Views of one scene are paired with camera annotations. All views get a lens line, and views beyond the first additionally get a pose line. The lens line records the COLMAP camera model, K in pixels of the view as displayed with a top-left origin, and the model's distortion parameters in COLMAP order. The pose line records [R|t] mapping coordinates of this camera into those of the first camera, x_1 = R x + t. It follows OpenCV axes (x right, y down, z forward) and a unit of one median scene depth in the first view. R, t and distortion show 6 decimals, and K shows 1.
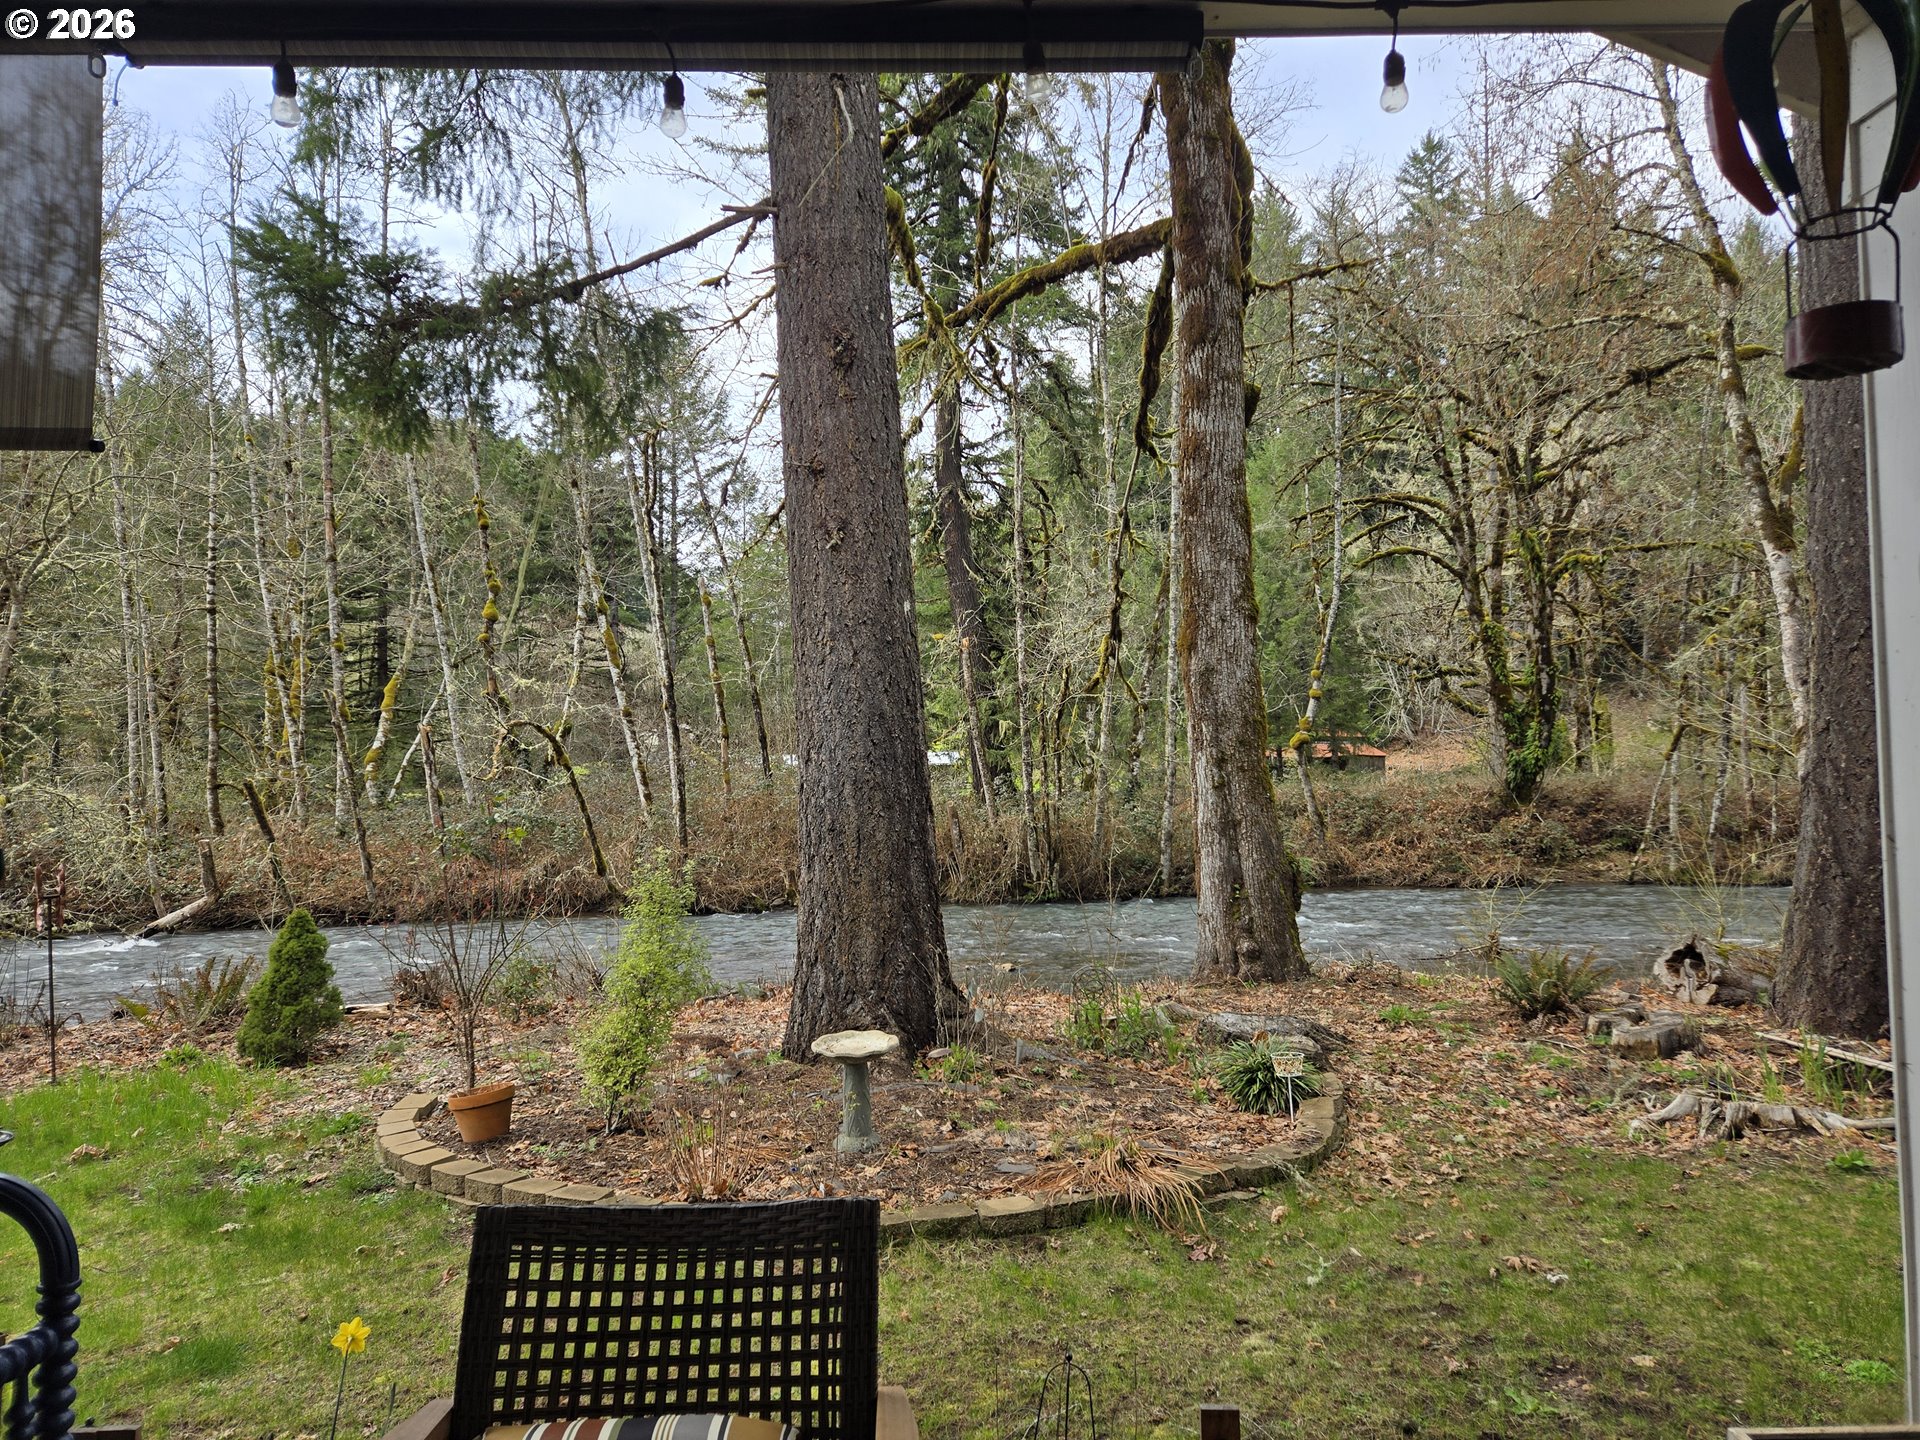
lens RADIAL K [[1272.9, 0, 948.7], [0, 1272.9, 711.8], [0, 0, 1]] dist [0.062653, -0.049095]
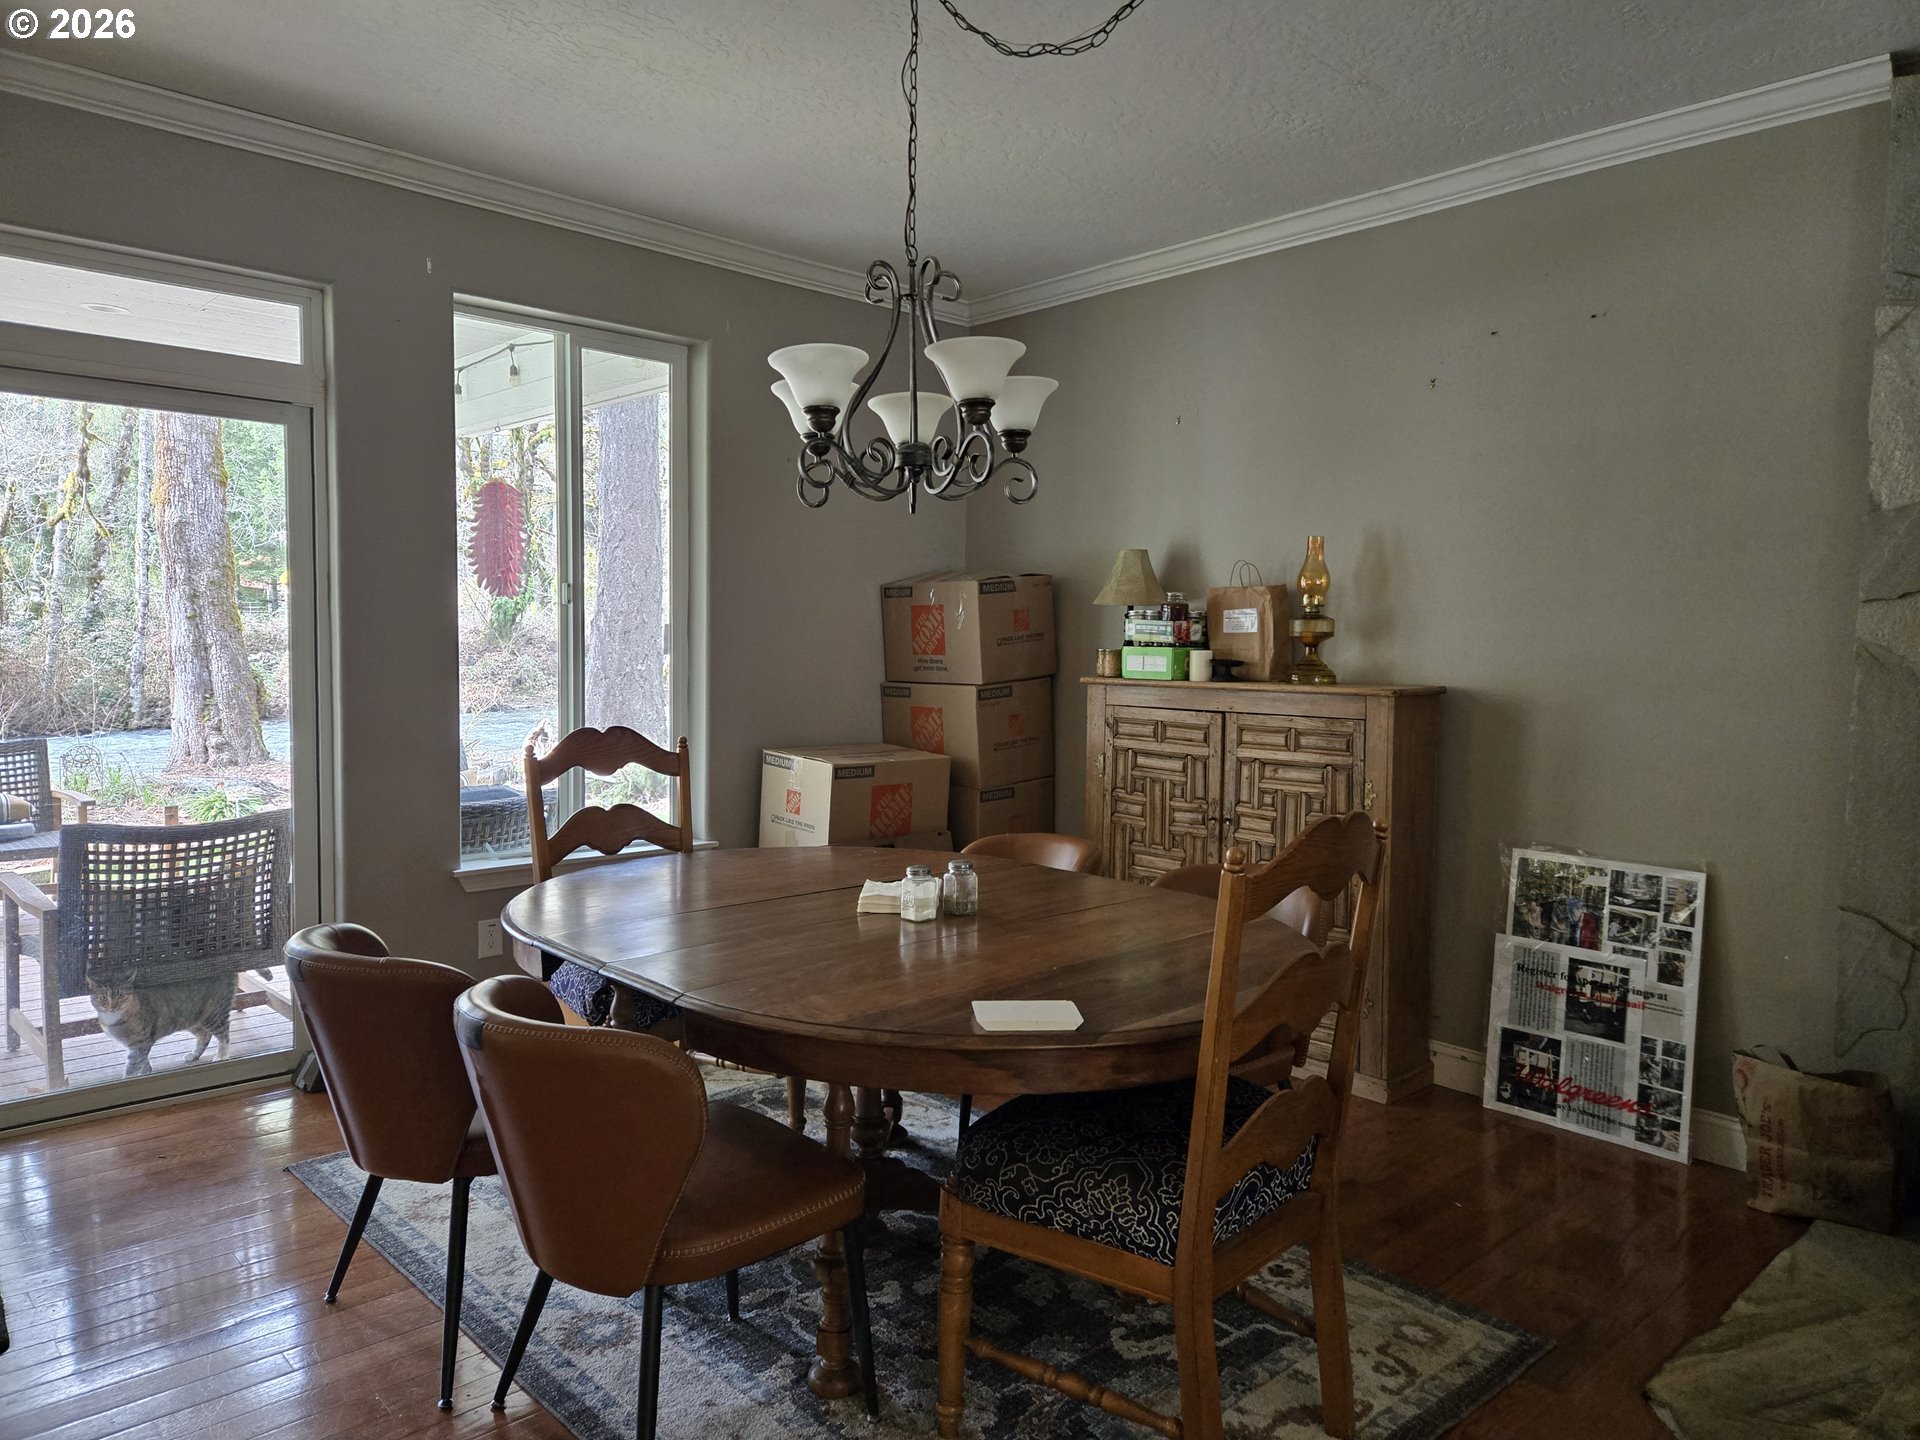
lens RADIAL K [[1272.9, 0, 961.5], [0, 1272.9, 714.2], [0, 0, 1]] dist [0.062653, -0.049095]
pose [[0.740354, -0.022463, 0.671842, -0.060064], [-0.062541, 0.992805, 0.102113, -0.016858], [-0.669301, -0.117618, 0.733622, -0.321016]]
